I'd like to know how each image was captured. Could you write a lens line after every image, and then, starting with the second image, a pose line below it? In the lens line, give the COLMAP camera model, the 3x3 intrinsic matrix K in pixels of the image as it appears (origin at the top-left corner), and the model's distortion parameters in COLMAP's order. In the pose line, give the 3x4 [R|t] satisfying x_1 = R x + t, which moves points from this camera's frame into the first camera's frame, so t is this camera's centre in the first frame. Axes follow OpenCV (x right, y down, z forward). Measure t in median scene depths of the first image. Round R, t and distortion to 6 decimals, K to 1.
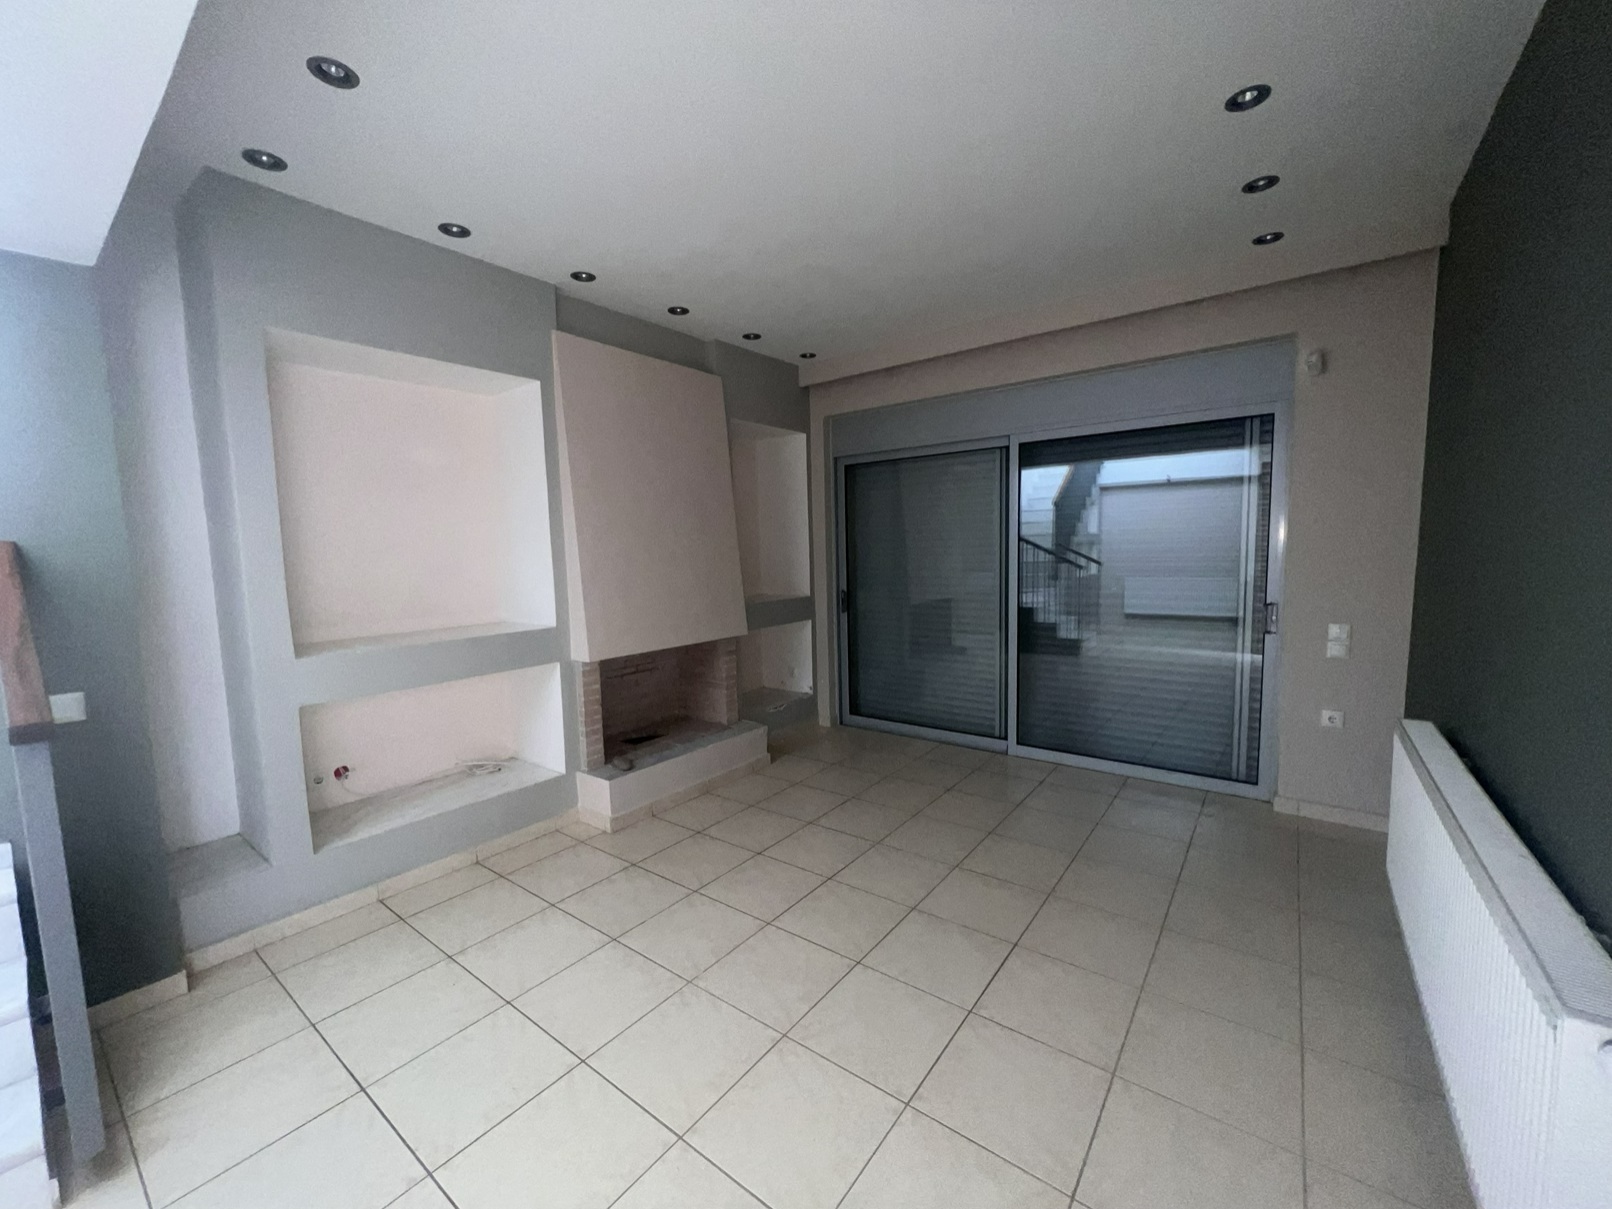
lens RADIAL K [[641.4, 0, 808.7], [0, 641.4, 606.9], [0, 0, 1]] dist [-0.003599, 0.001055]
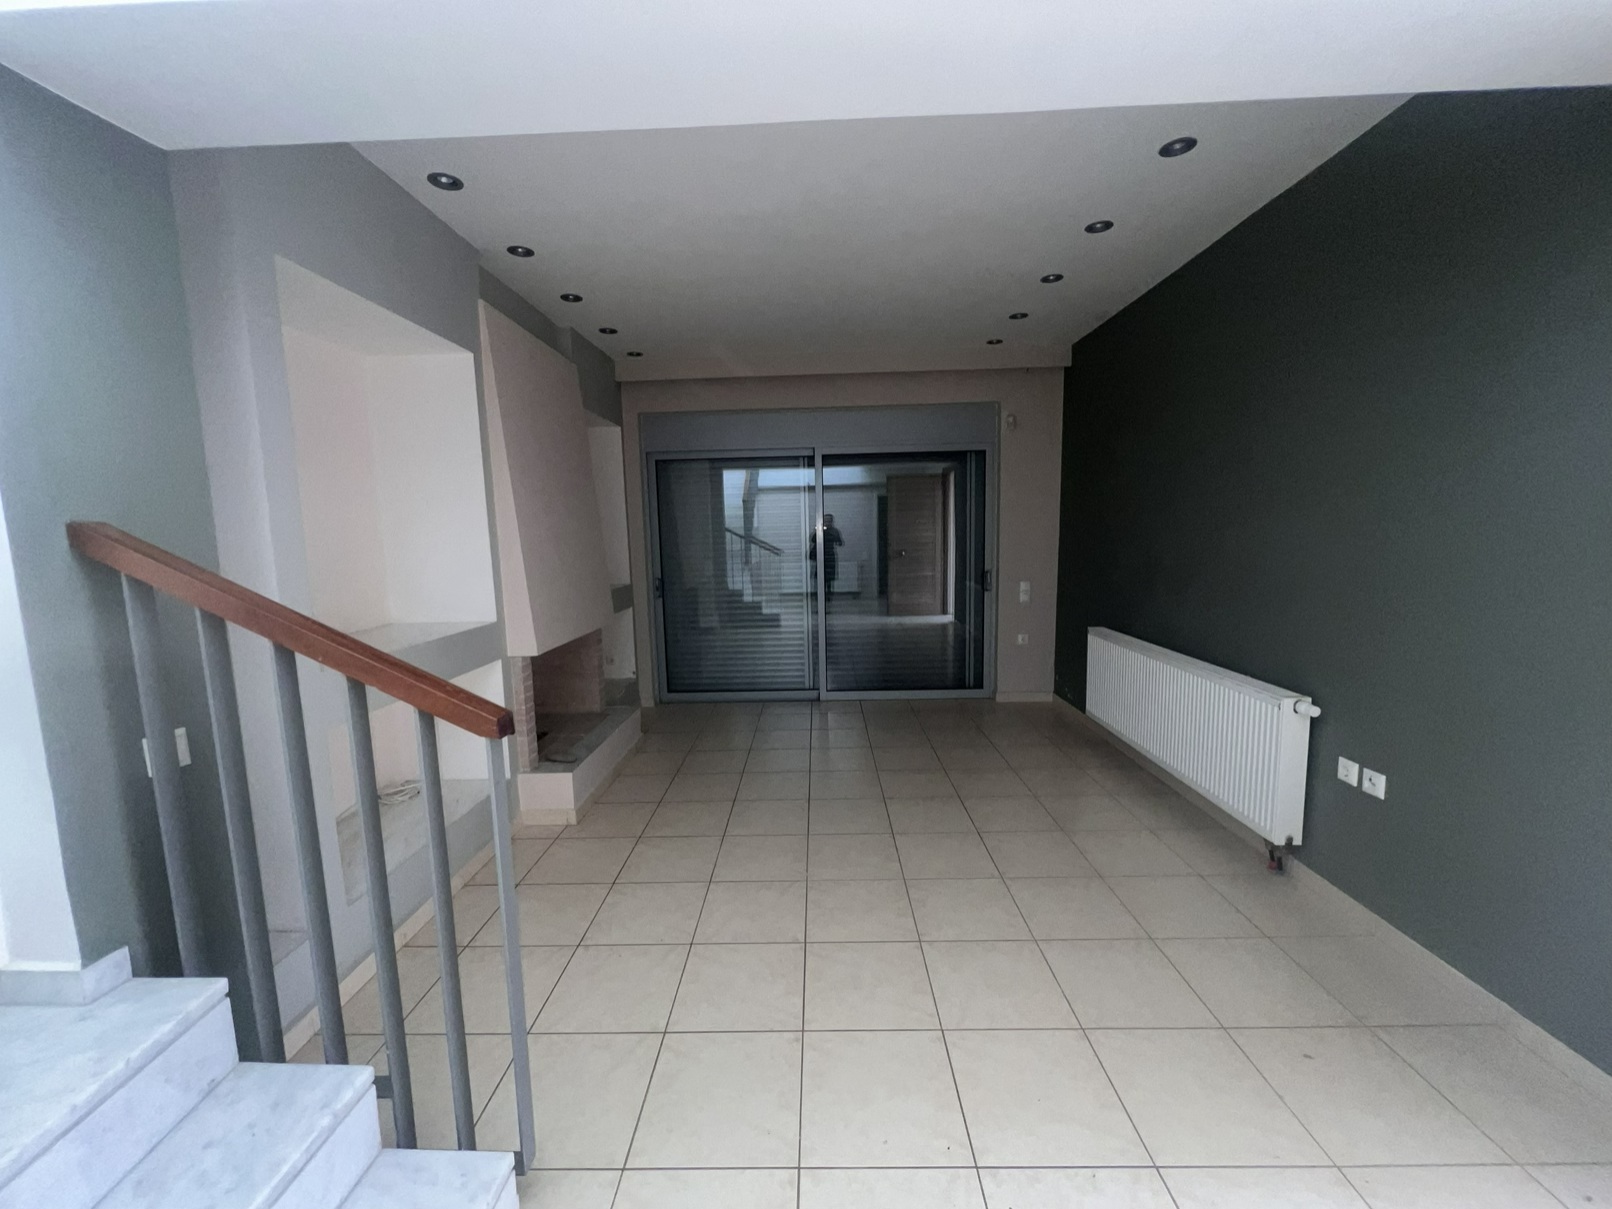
lens RADIAL K [[641.4, 0, 814.3], [0, 641.4, 607.0], [0, 0, 1]] dist [-0.003599, 0.001055]
pose [[0.804306, -0.065319, 0.590614, -0.457203], [0.059656, 0.997794, 0.029111, 0.008712], [-0.591213, 0.011819, 0.806429, -0.015601]]
